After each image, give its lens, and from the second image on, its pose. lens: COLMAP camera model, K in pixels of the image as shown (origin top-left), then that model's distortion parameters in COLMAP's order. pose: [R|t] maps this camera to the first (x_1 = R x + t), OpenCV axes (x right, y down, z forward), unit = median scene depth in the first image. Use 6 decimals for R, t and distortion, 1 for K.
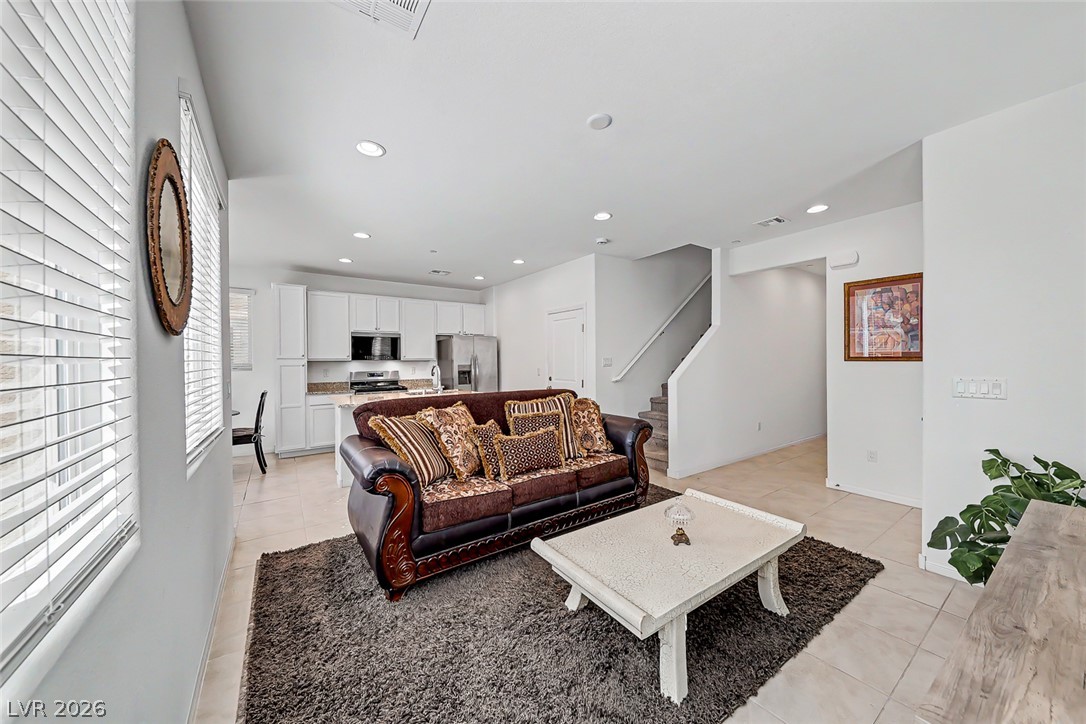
lens RADIAL K [[377.0, 0, 540.0], [0, 377.0, 360.3], [0, 0, 1]] dist [0.008596, -0.004087]
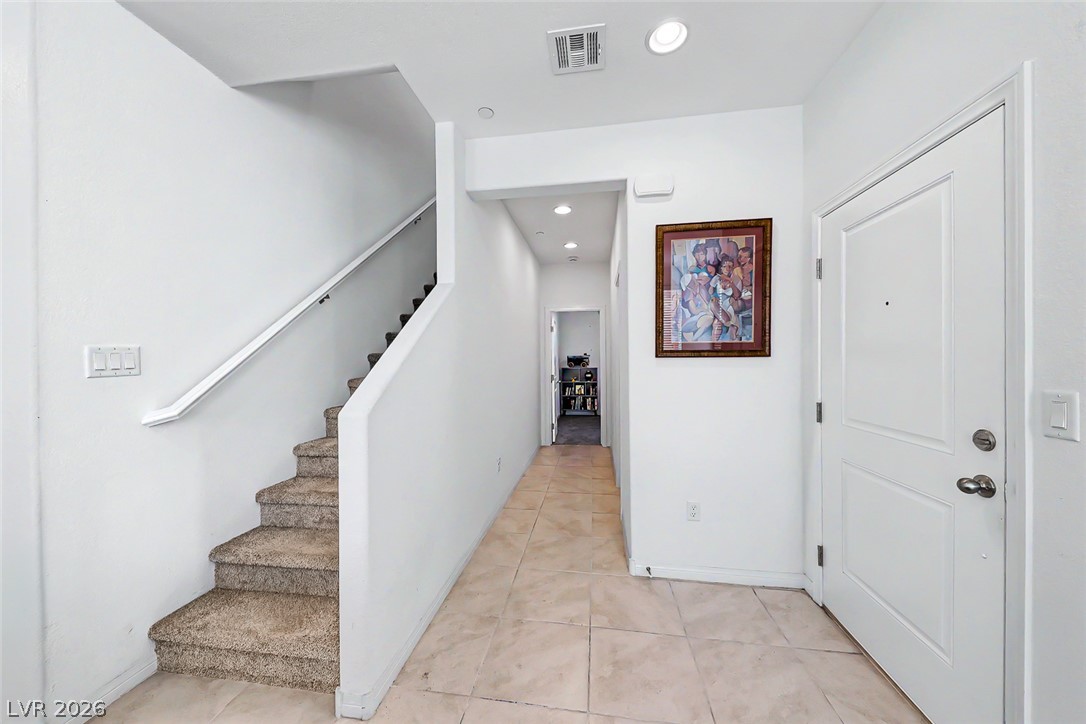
lens RADIAL K [[377.0, 0, 535.7], [0, 377.0, 360.5], [0, 0, 1]] dist [0.008596, -0.004087]
pose [[0.691230, -0.001082, 0.722634, 0.198179], [0.003631, 0.999991, -0.001976, 0.005974], [-0.722626, 0.003989, 0.691228, 0.584099]]
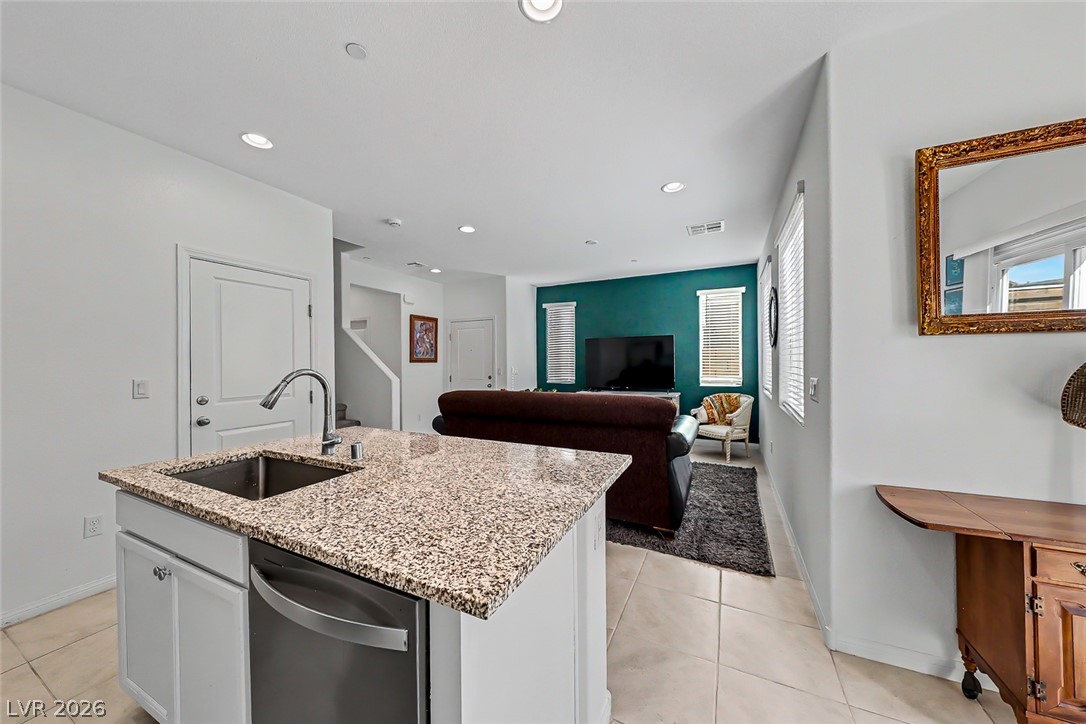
lens RADIAL K [[377.0, 0, 539.4], [0, 377.0, 359.7], [0, 0, 1]] dist [0.008596, -0.004087]
pose [[-0.485566, 0.015849, 0.874056, -0.688415], [0.012357, 0.999860, -0.011266, 0.011378], [-0.874113, 0.005330, -0.485694, 1.043608]]
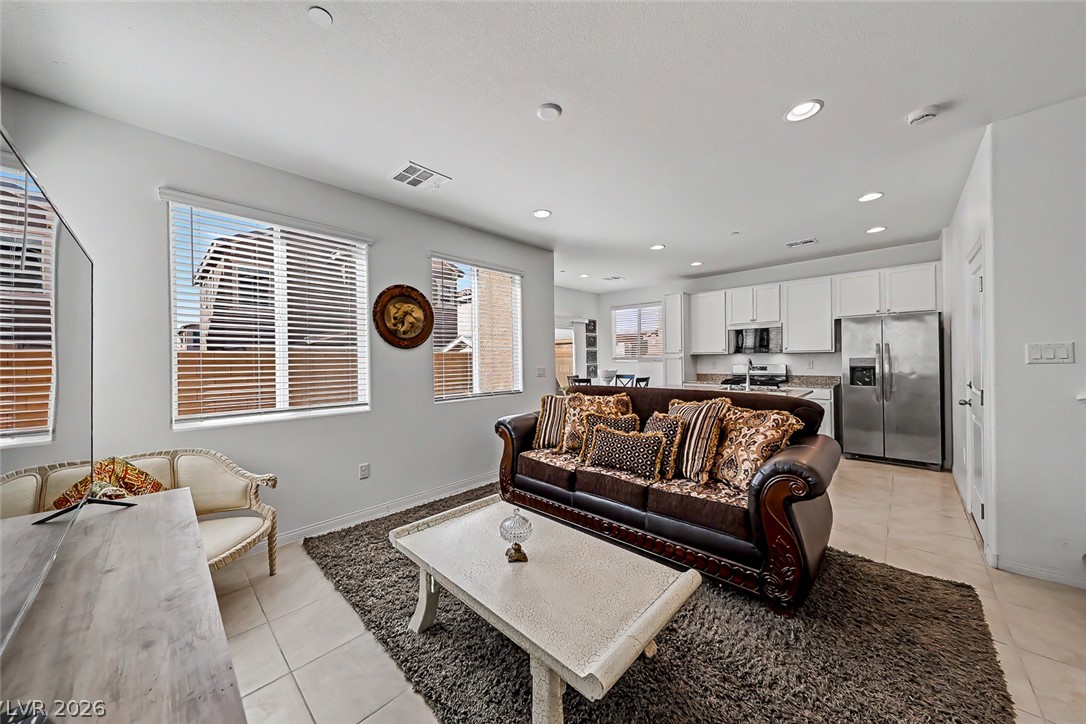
lens RADIAL K [[377.0, 0, 543.0], [0, 377.0, 362.1], [0, 0, 1]] dist [0.008596, -0.004087]
pose [[0.209135, 0.013369, -0.977795, 0.518770], [0.011578, 0.999803, 0.016146, 0.000688], [0.977818, -0.014697, 0.208939, 0.364110]]
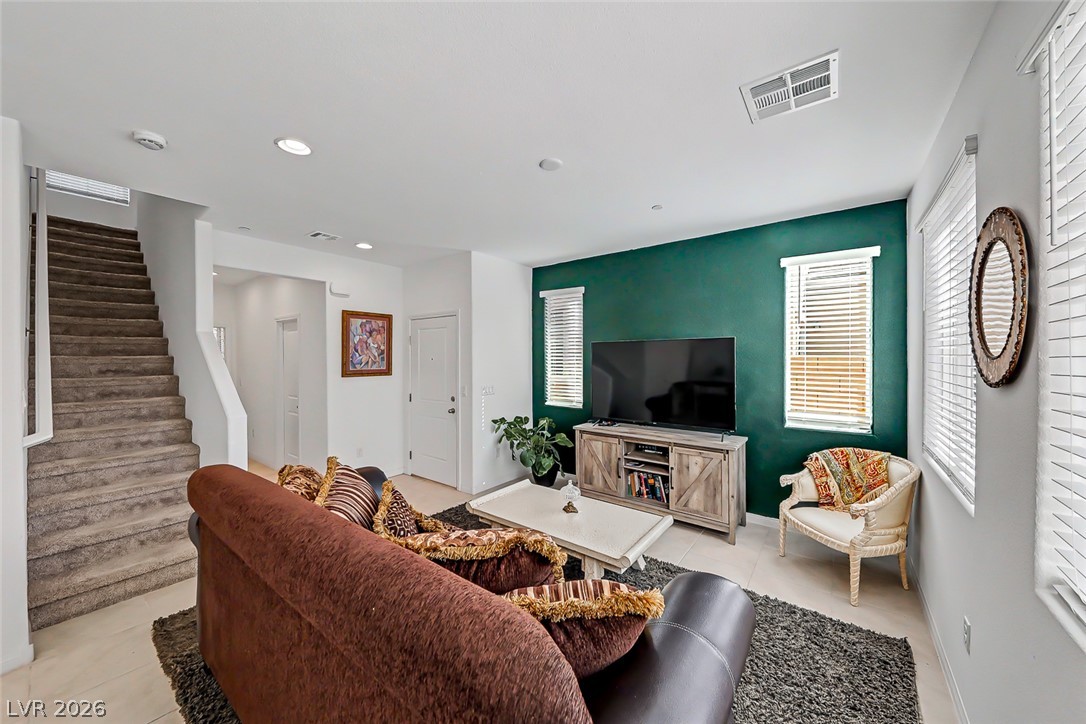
lens RADIAL K [[377.0, 0, 543.2], [0, 377.0, 360.7], [0, 0, 1]] dist [0.008596, -0.004087]
pose [[-0.302984, 0.000435, 0.952995, -0.387905], [0.006356, 0.999979, 0.001565, -0.036954], [-0.952974, 0.006532, -0.302981, 0.613256]]
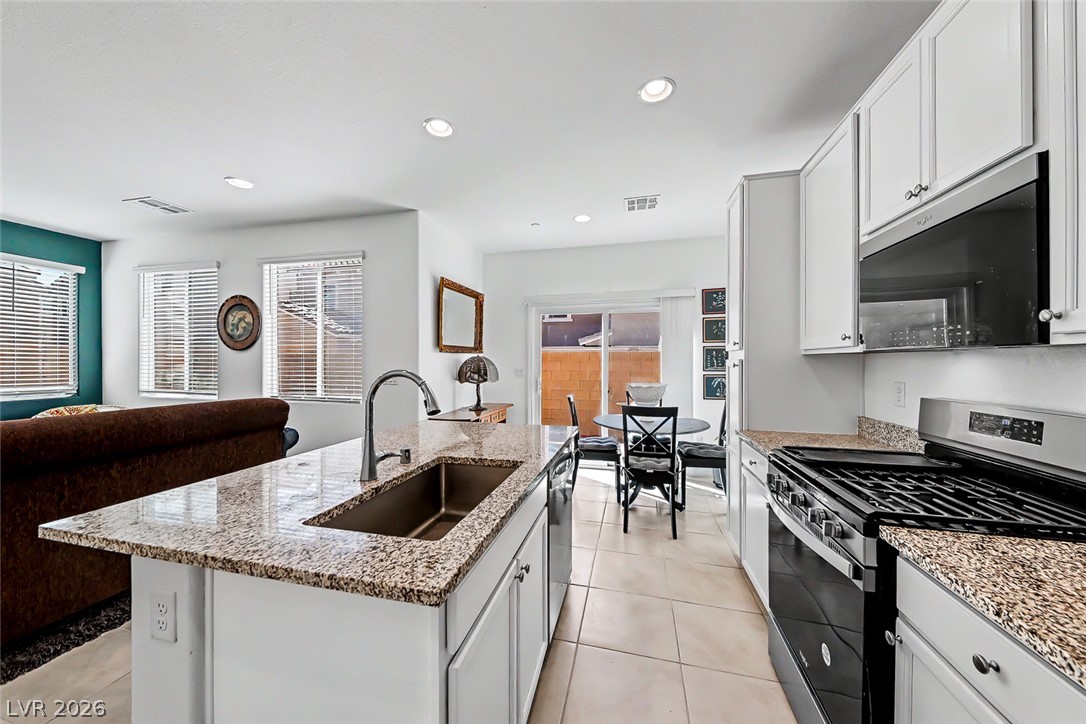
lens RADIAL K [[377.0, 0, 540.8], [0, 377.0, 366.0], [0, 0, 1]] dist [0.008596, -0.004087]
pose [[-0.750005, 0.014608, -0.661271, -0.192320], [0.003572, 0.999831, 0.018035, 0.005993], [0.661423, 0.011164, -0.749930, 1.335208]]
